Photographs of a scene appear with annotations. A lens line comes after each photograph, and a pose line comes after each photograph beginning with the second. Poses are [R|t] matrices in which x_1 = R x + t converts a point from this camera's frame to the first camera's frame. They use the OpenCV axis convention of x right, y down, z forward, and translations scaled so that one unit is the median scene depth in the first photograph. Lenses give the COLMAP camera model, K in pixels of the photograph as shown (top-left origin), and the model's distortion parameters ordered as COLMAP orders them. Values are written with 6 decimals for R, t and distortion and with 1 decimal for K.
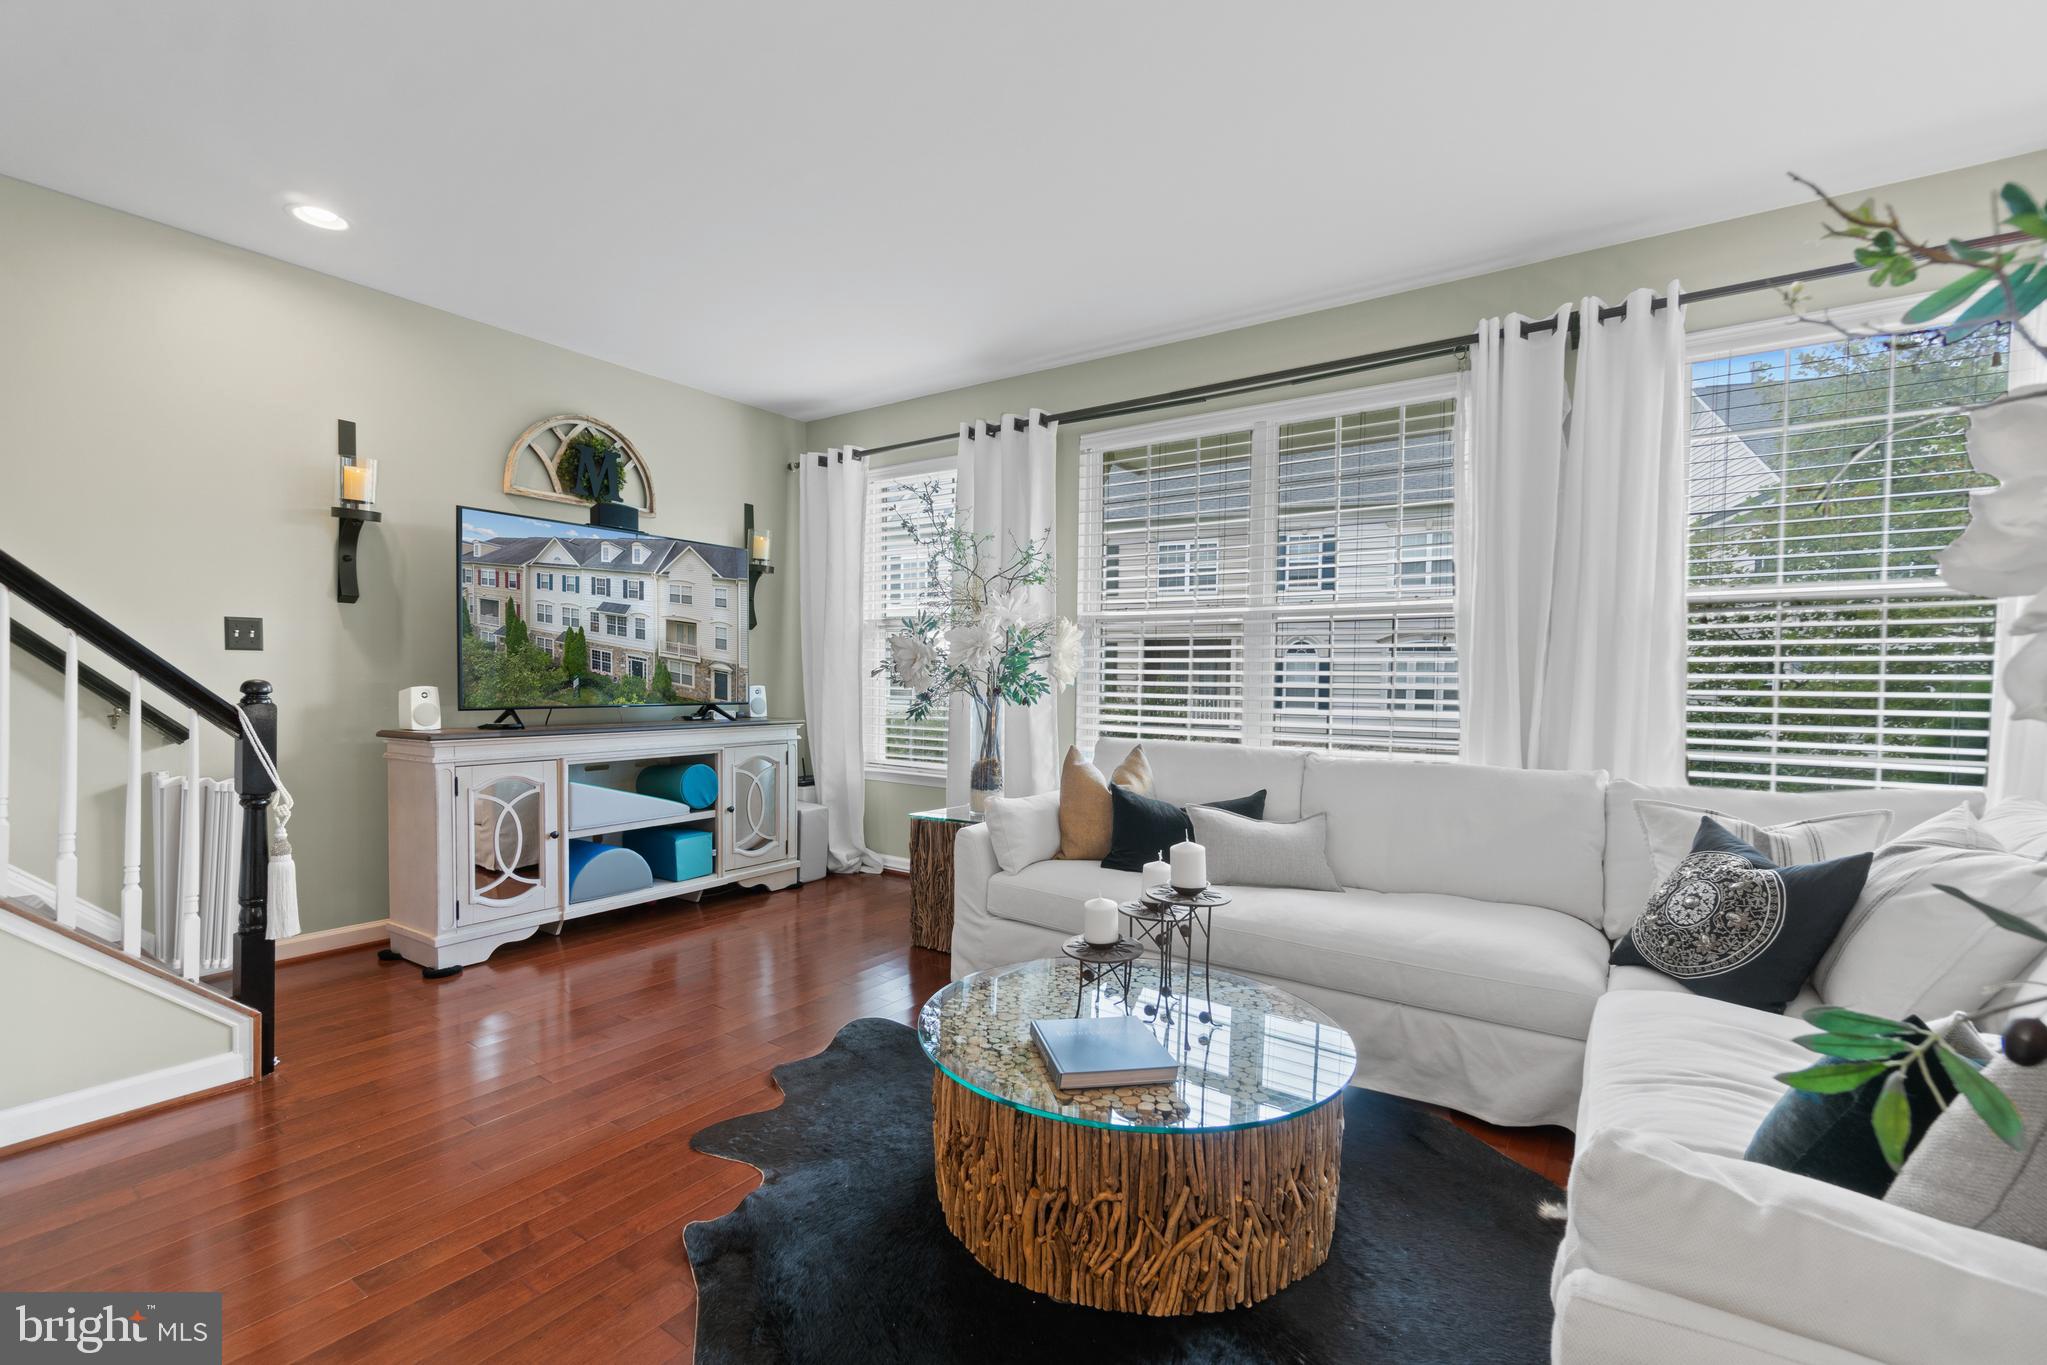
lens RADIAL K [[889.1, 0, 1018.6], [0, 889.1, 713.3], [0, 0, 1]] dist [-0.006864, -0.000094]
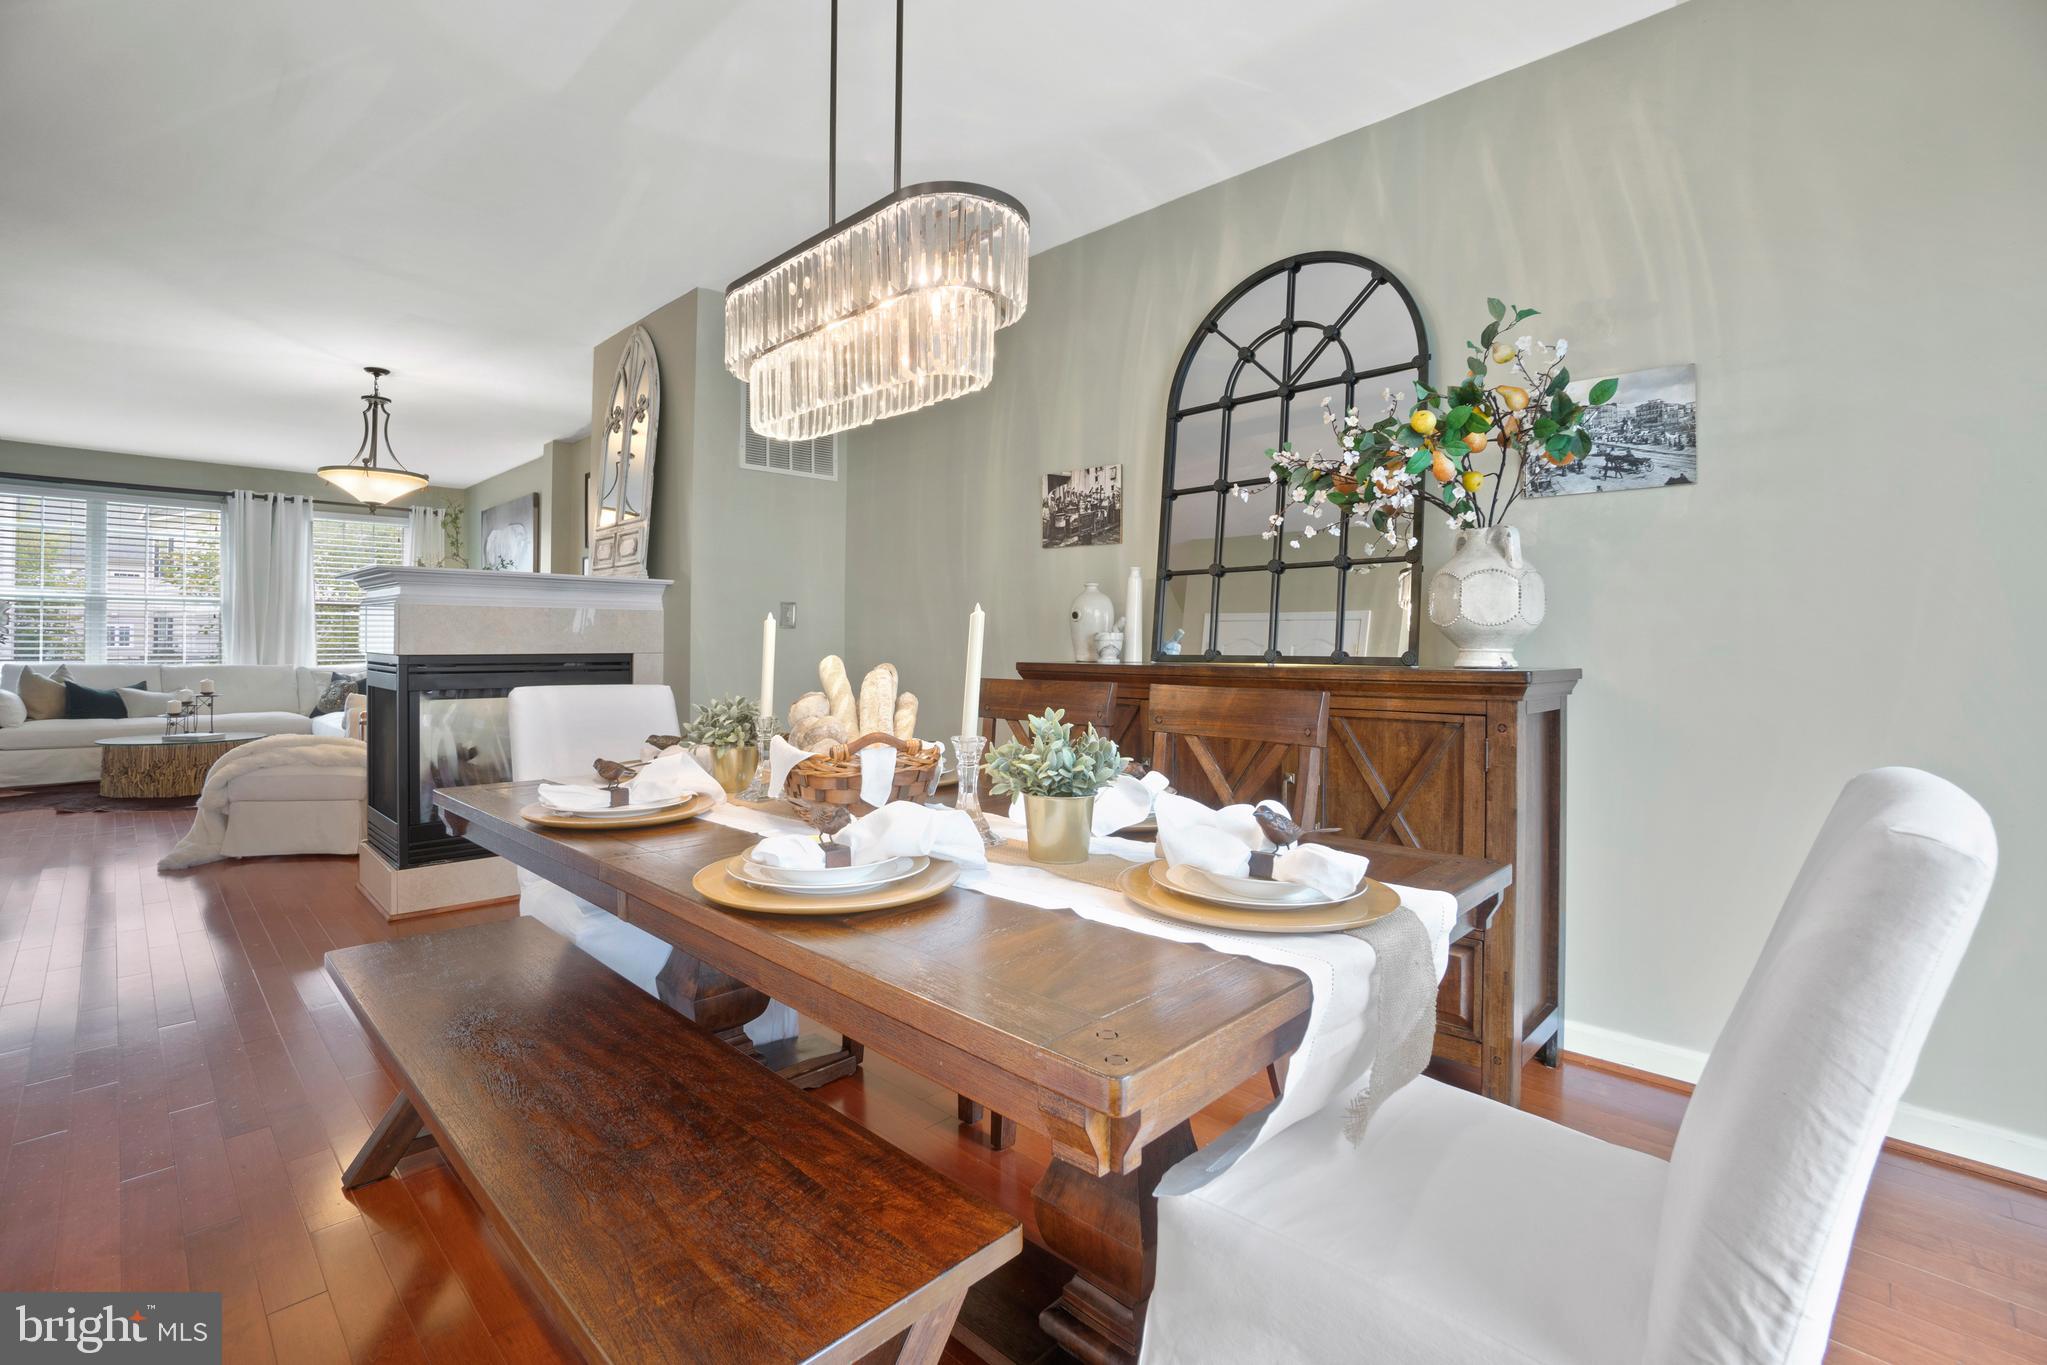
lens RADIAL K [[923.1, 0, 1002.0], [0, 923.1, 642.8], [0, 0, 1]] dist [-0.068273, 0.025509]
pose [[0.175008, -0.006292, 0.984547, -1.333258], [0.034594, 0.999401, 0.000237, 0.055885], [-0.983959, 0.034018, 0.175121, -1.316387]]
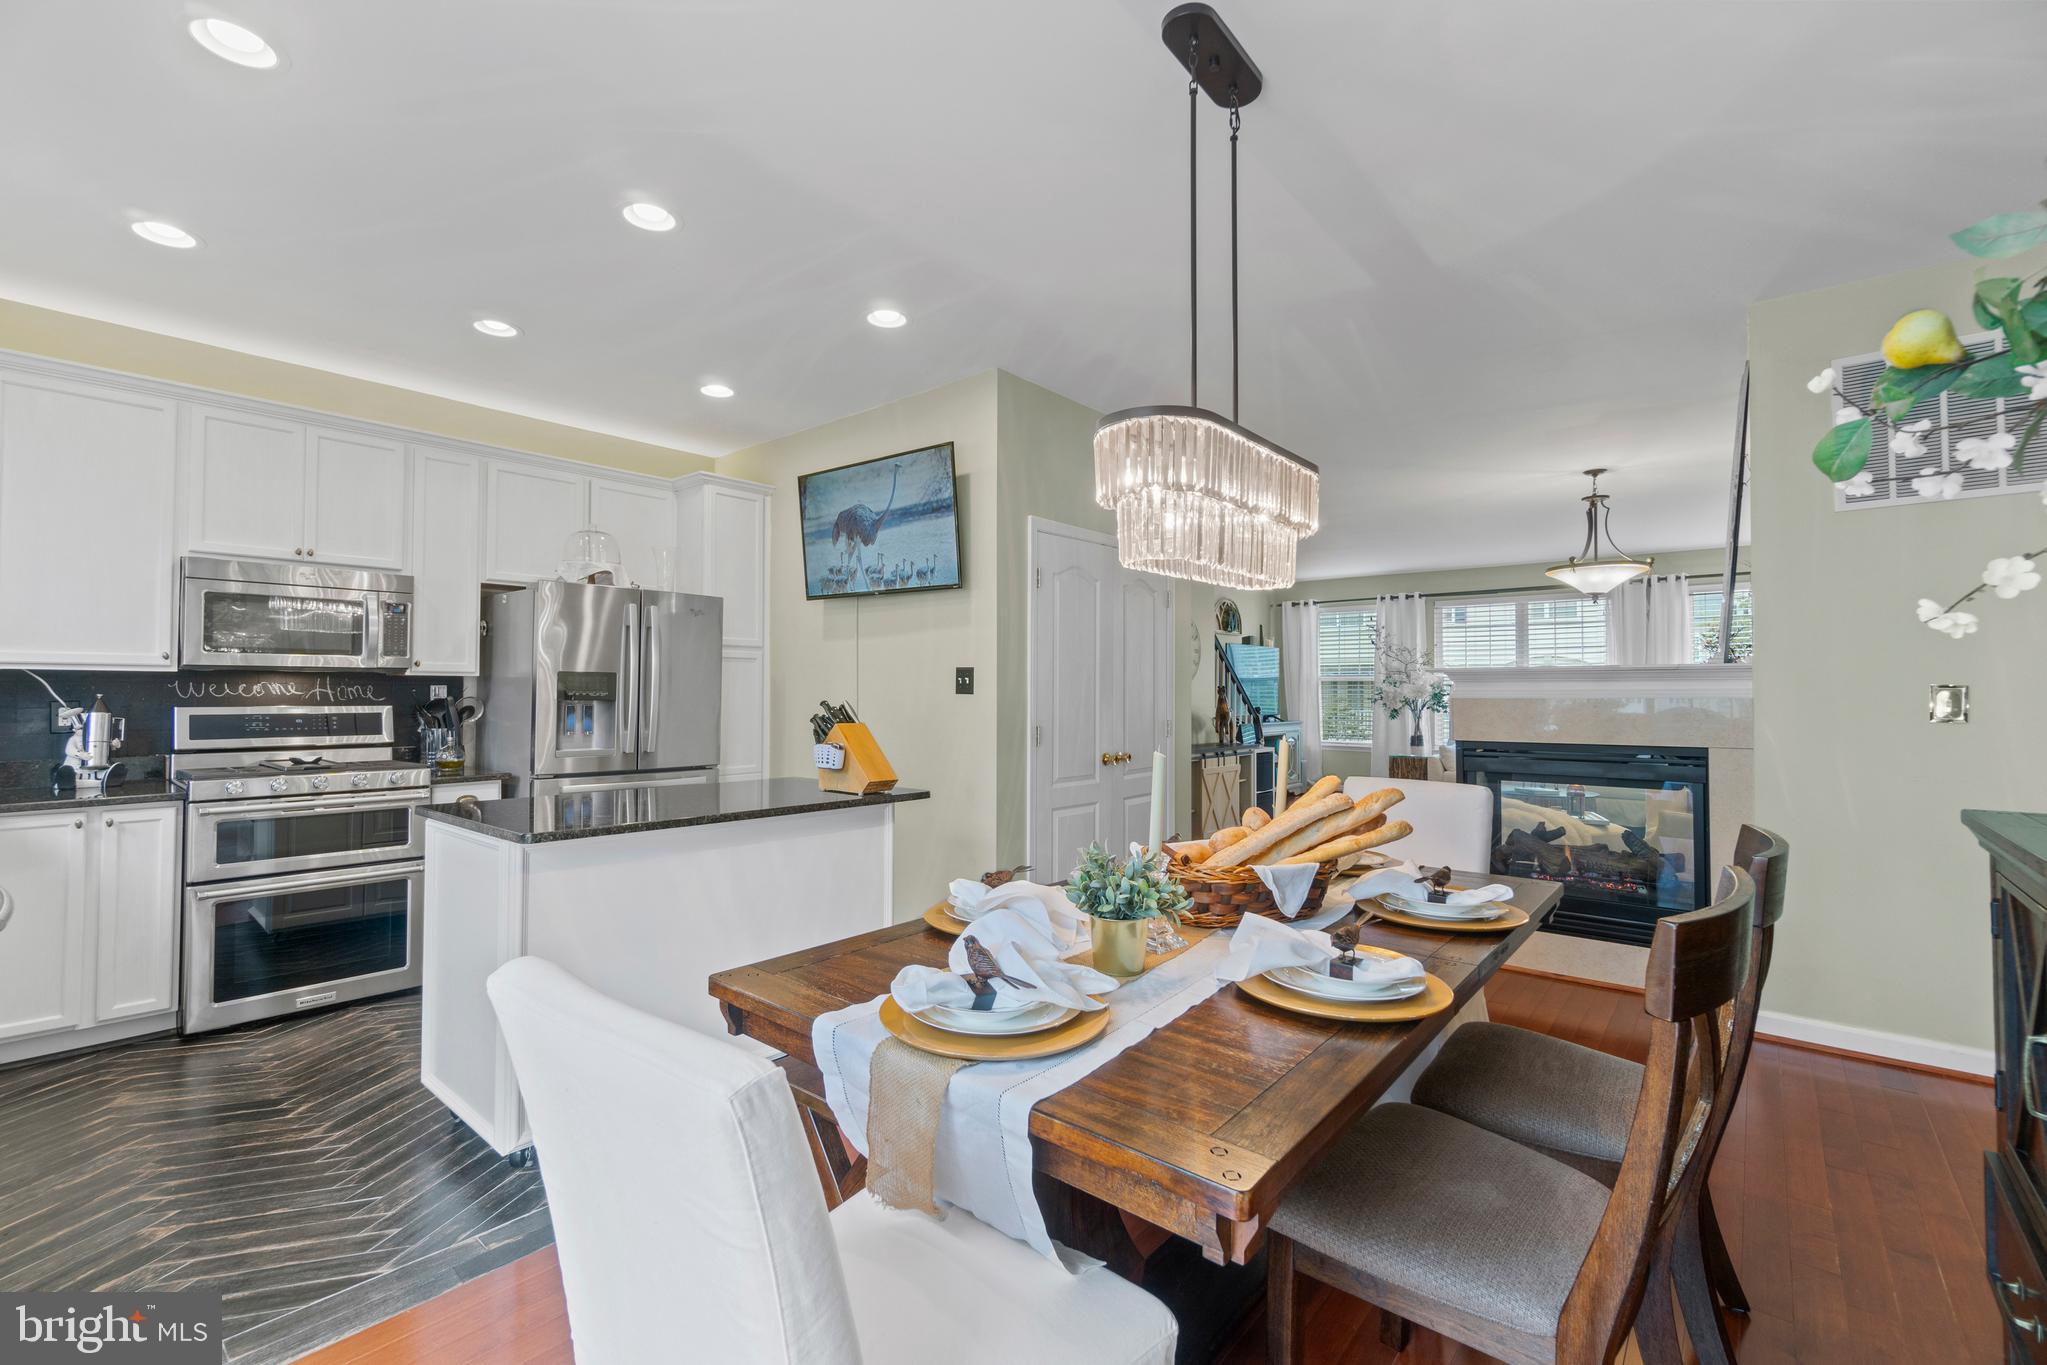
lens RADIAL K [[879.7, 0, 1006.6], [0, 879.7, 672.7], [0, 0, 1]] dist [-0.007536, 0.001146]
pose [[0.994280, -0.012144, -0.106108, -0.965649], [0.005433, 0.997979, -0.063309, 0.029027], [0.106662, 0.062370, 0.992337, -1.702396]]
